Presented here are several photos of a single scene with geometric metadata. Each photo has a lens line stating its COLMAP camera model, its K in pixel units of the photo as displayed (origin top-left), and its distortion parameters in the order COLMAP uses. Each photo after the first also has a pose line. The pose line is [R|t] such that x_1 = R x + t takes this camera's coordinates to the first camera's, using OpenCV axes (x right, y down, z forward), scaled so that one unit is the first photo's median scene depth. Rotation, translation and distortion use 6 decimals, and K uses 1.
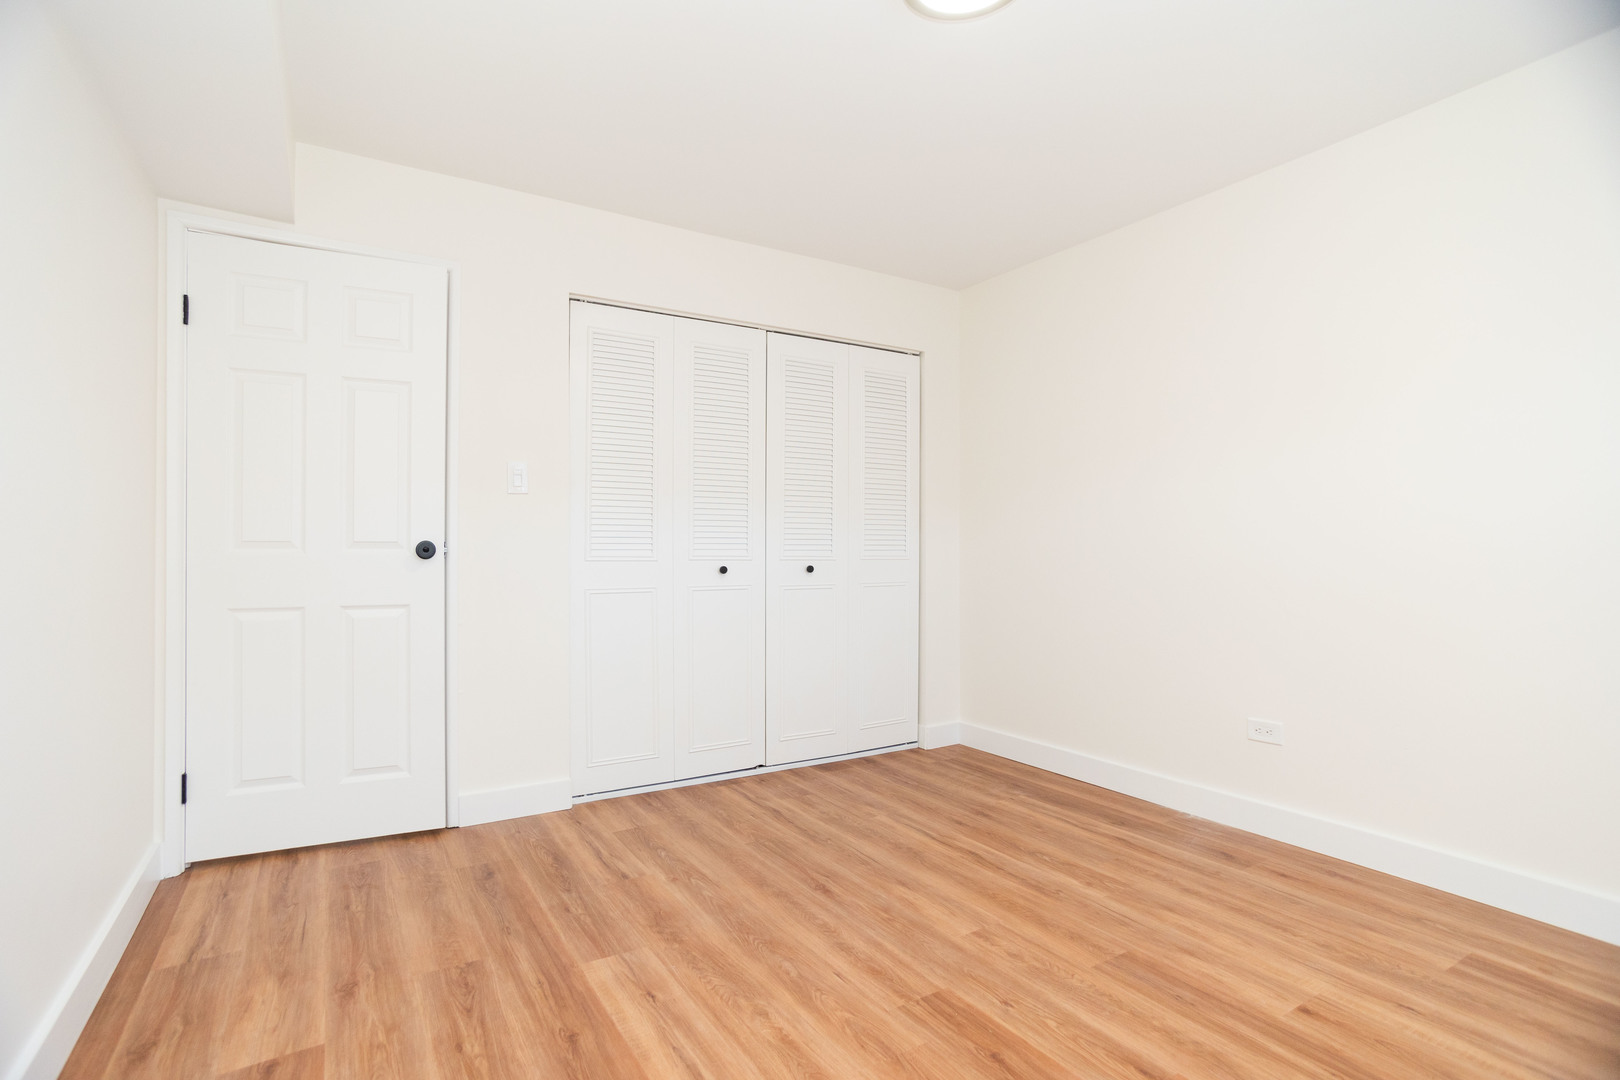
lens RADIAL K [[778.4, 0, 805.4], [0, 778.4, 542.6], [0, 0, 1]] dist [-0.075779, 0.051297]
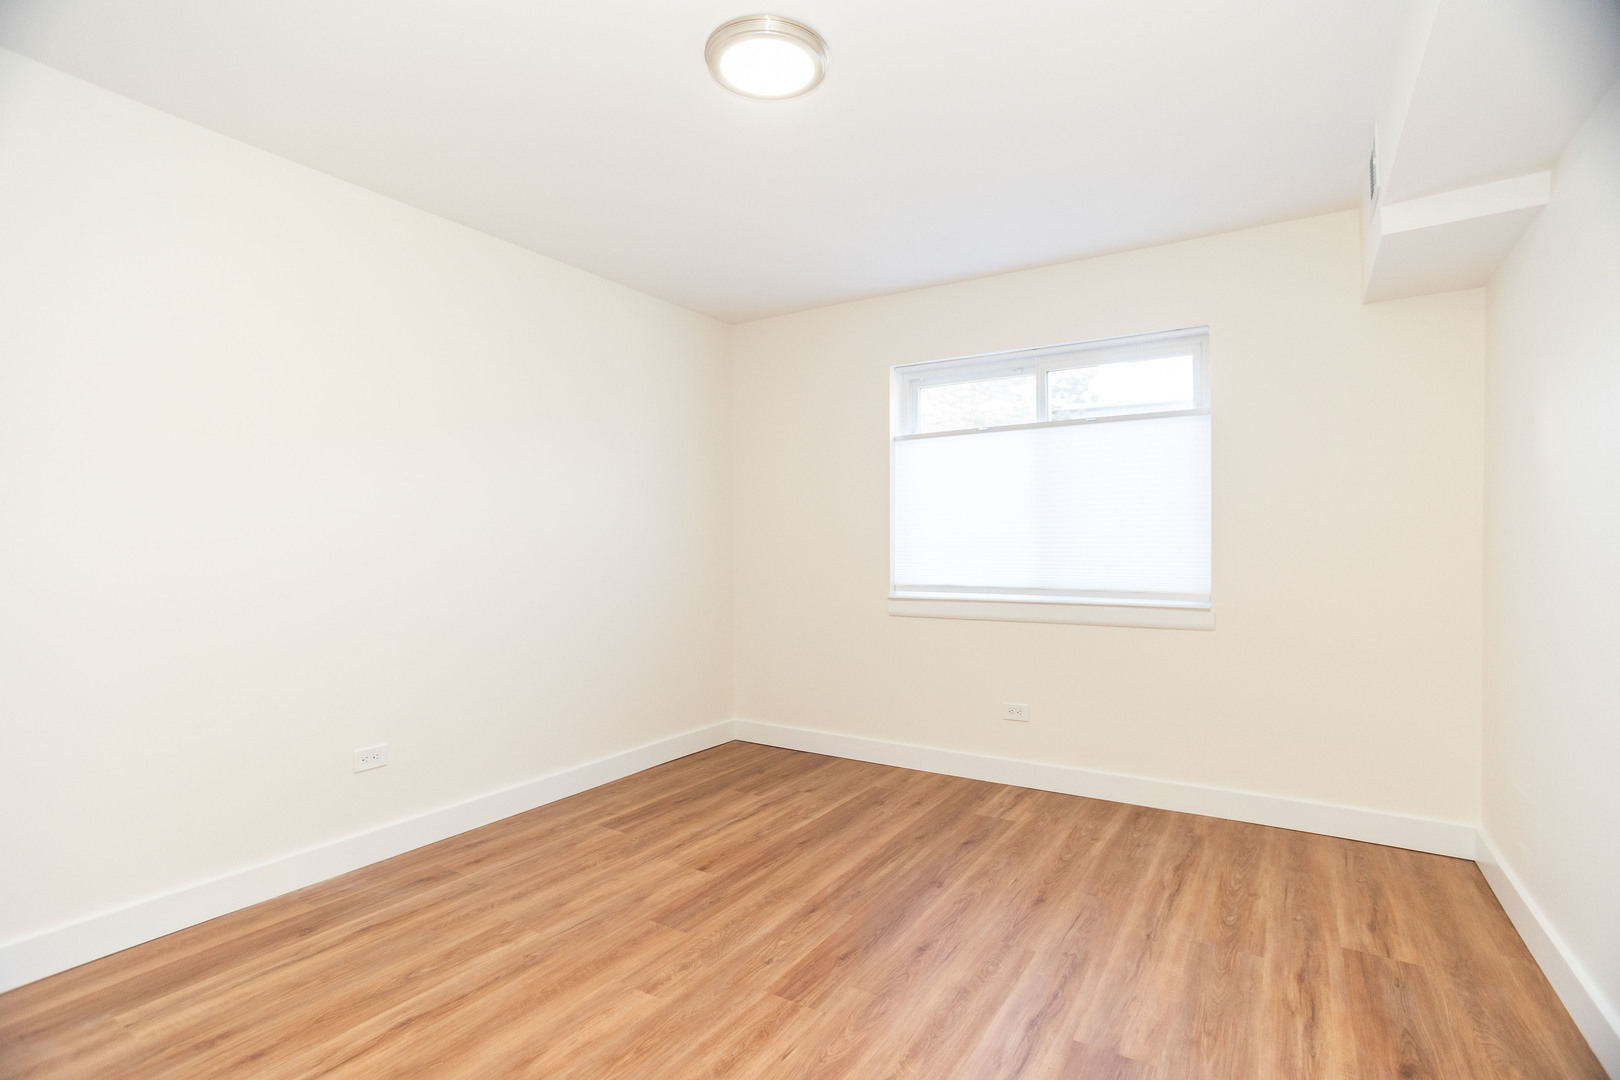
lens RADIAL K [[778.4, 0, 805.4], [0, 778.4, 542.6], [0, 0, 1]] dist [-0.075779, 0.051297]
pose [[-0.436873, 0.005615, 0.899506, -0.664348], [-0.008033, 0.999916, -0.010143, -0.028784], [-0.899487, -0.011657, -0.436791, 1.171730]]
